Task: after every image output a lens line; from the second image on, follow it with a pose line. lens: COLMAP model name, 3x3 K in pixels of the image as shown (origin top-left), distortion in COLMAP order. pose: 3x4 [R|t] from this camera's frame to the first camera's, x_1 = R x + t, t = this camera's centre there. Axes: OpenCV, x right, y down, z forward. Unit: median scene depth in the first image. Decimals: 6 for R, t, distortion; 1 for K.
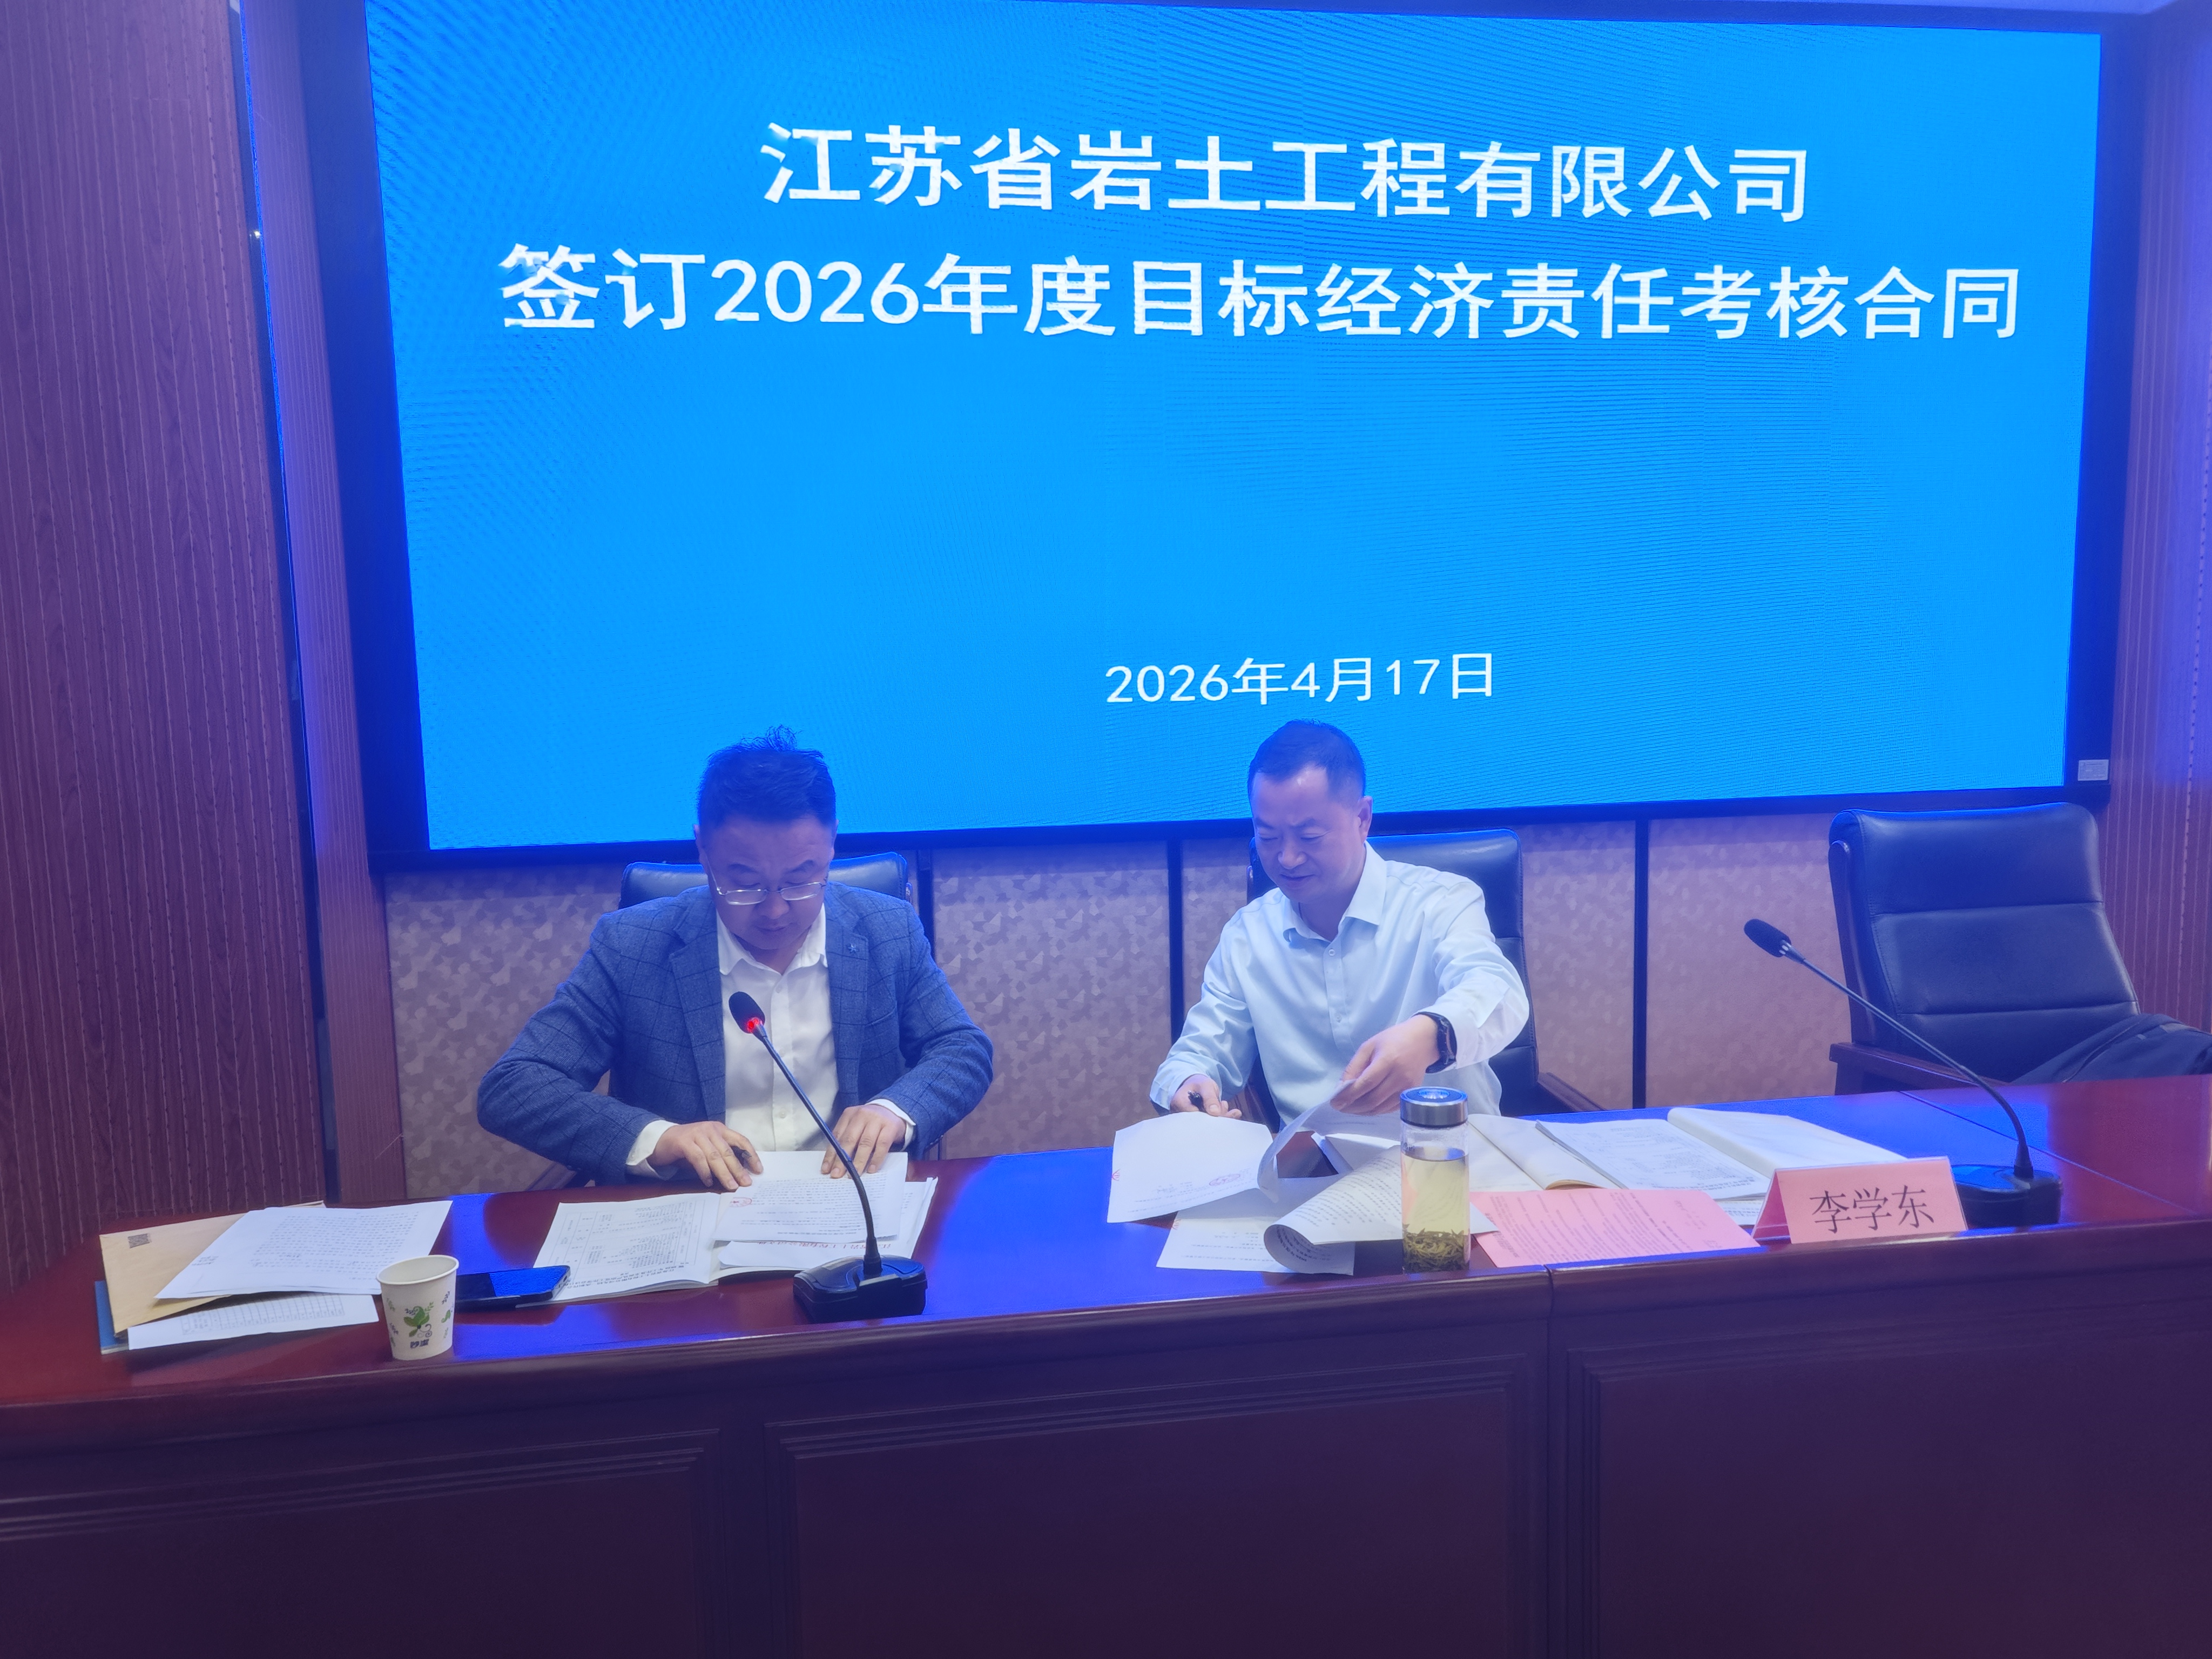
lens RADIAL K [[1564.1, 0, 1098.7], [0, 1564.1, 875.8], [0, 0, 1]] dist [0.023958, -0.015700]
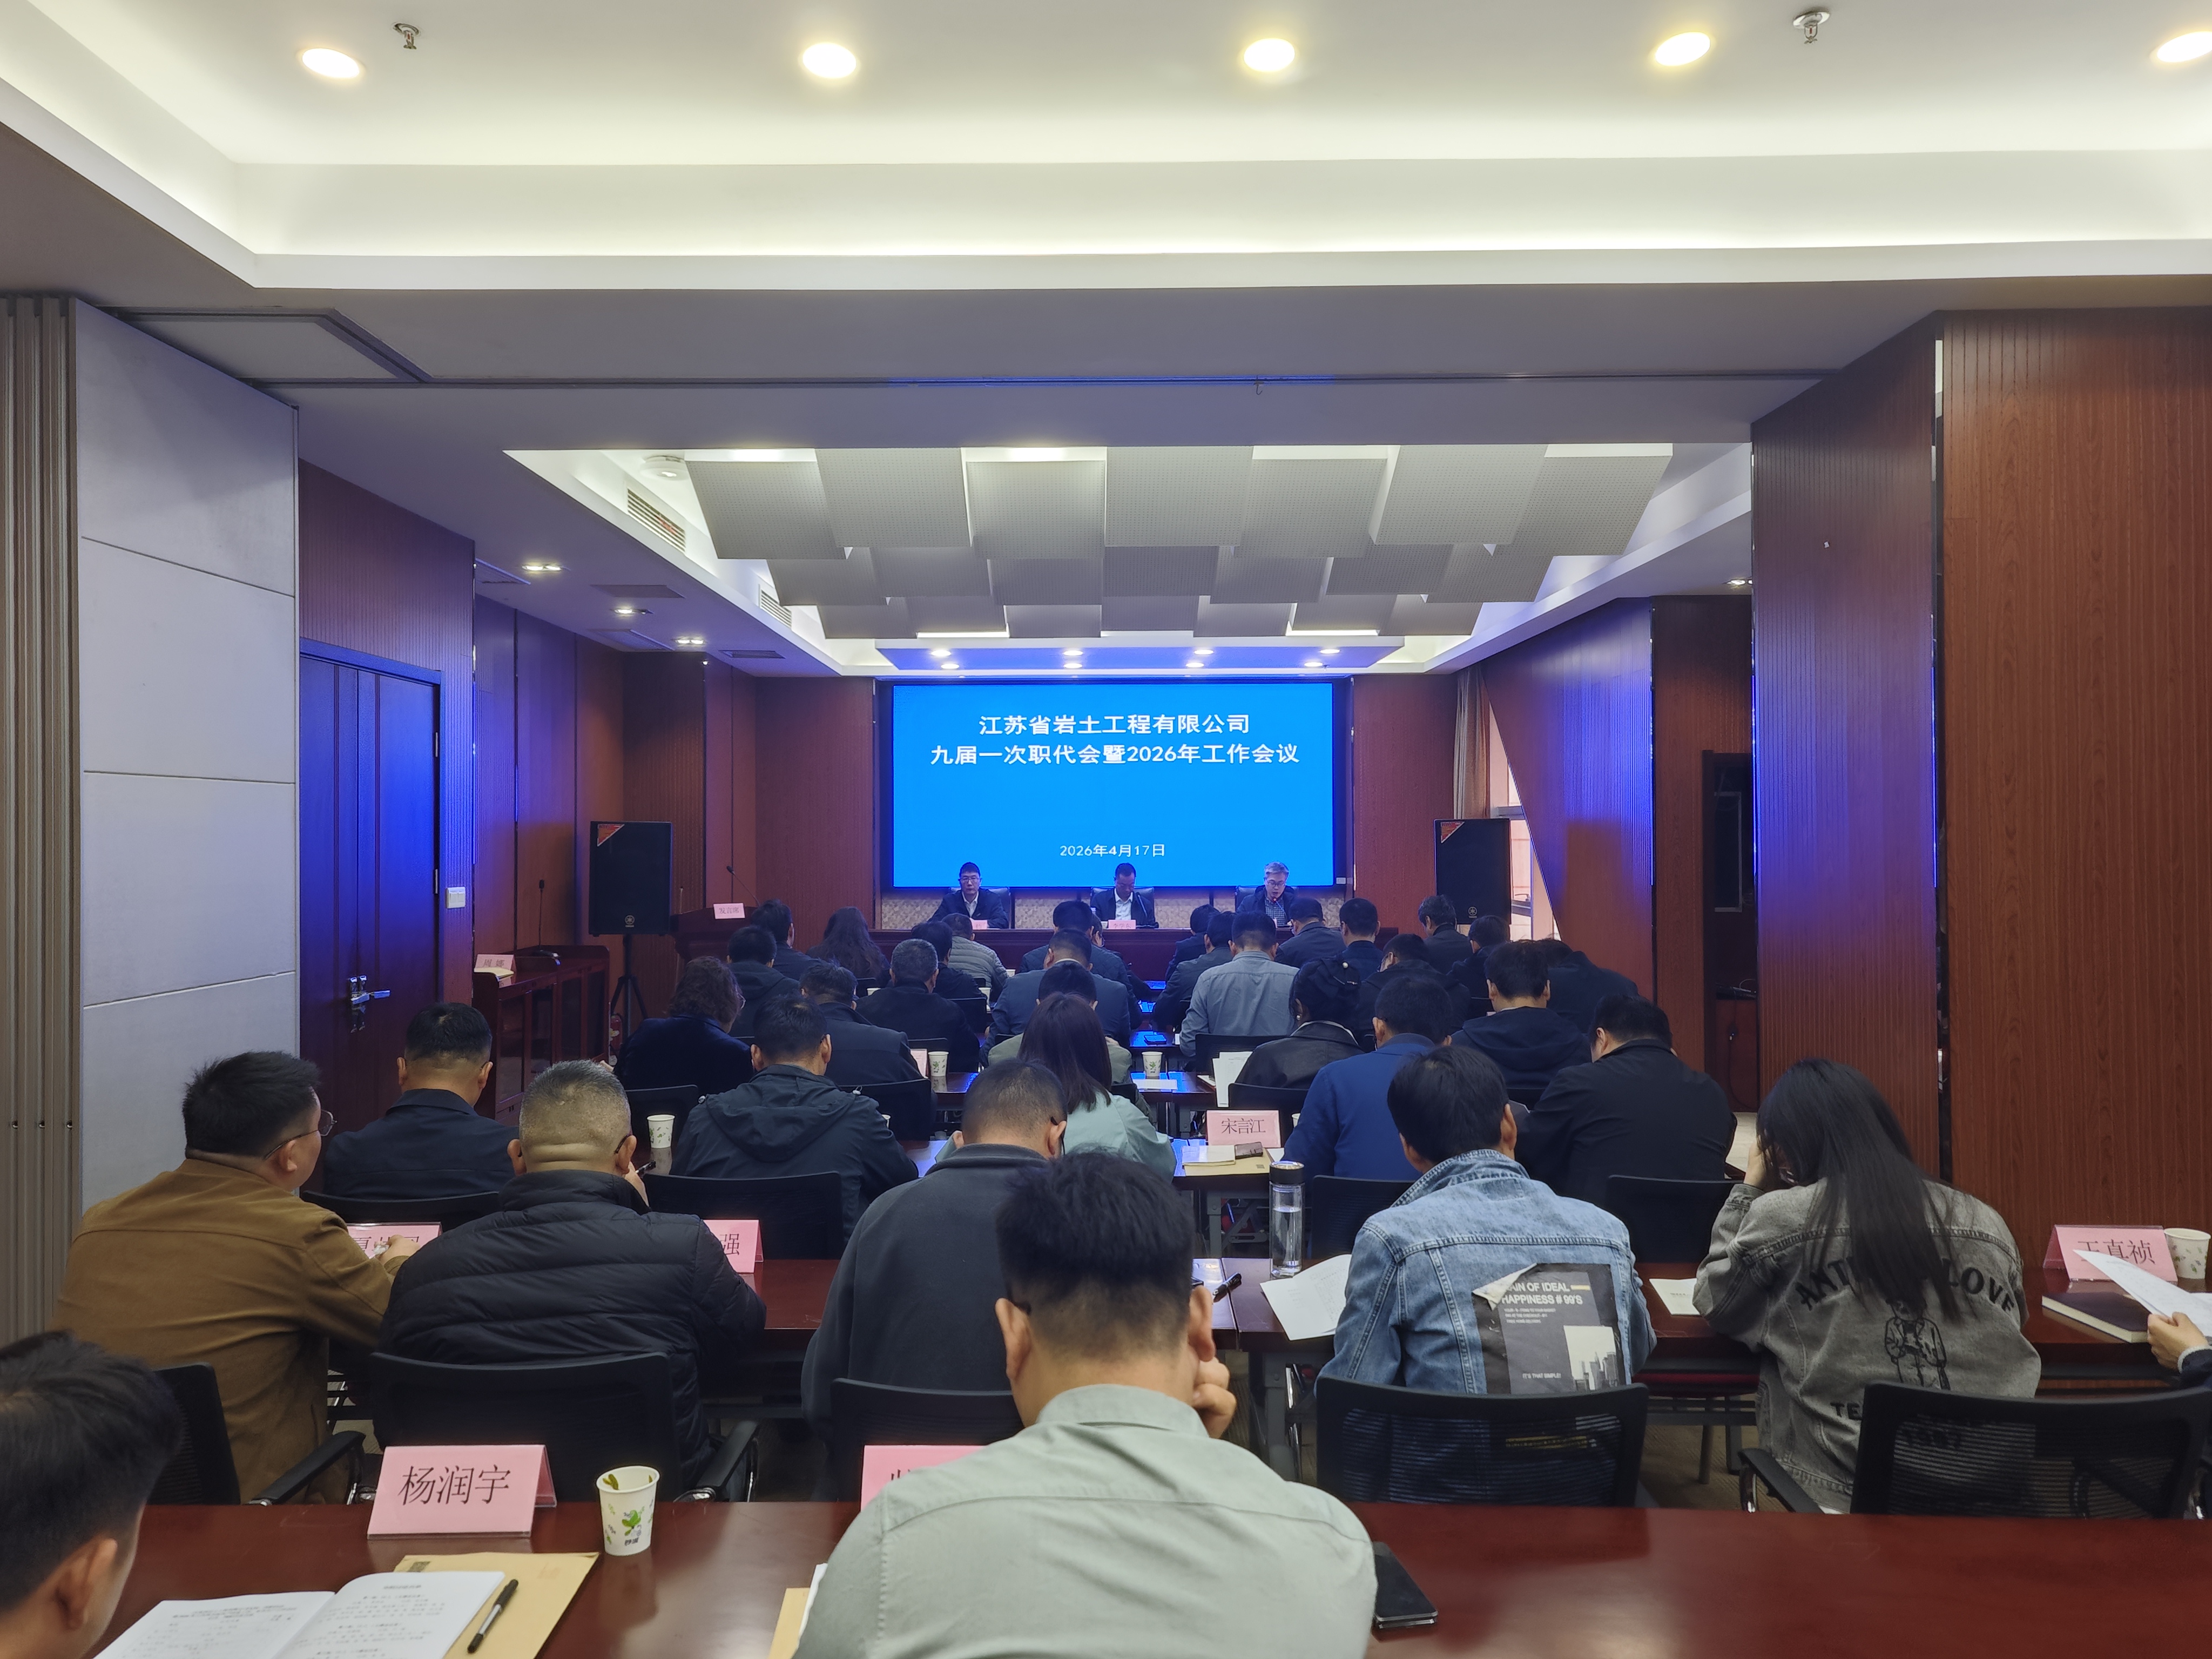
lens RADIAL K [[1564.1, 0, 1095.5], [0, 1564.1, 816.4], [0, 0, 1]] dist [0.023958, -0.015700]
pose [[0.983877, 0.018412, -0.177899, 0.793468], [-0.039784, 0.992296, -0.117328, 0.250033], [0.174368, 0.122514, 0.977029, -2.834567]]
